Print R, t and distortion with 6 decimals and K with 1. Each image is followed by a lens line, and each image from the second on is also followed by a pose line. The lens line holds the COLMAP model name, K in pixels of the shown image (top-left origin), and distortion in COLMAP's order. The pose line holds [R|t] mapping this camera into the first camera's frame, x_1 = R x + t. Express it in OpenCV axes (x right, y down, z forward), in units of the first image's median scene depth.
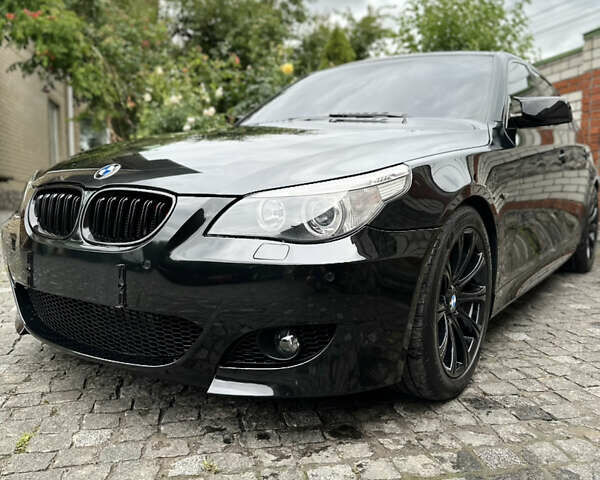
lens RADIAL K [[549.1, 0, 299.1], [0, 549.1, 250.2], [0, 0, 1]] dist [0.114087, -0.203721]
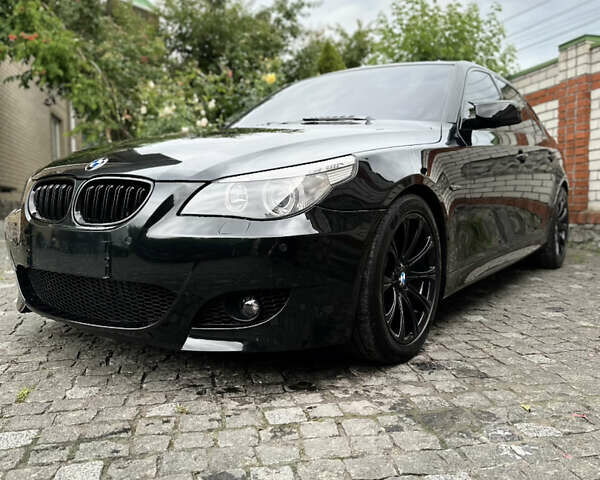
lens RADIAL K [[541.5, 0, 298.3], [0, 541.5, 252.9], [0, 0, 1]] dist [0.153780, -0.299989]
pose [[0.999969, -0.007836, -0.001134, 0.064638], [0.007816, 0.999837, -0.016267, 0.057008], [0.001261, 0.016258, 0.999867, -0.120534]]
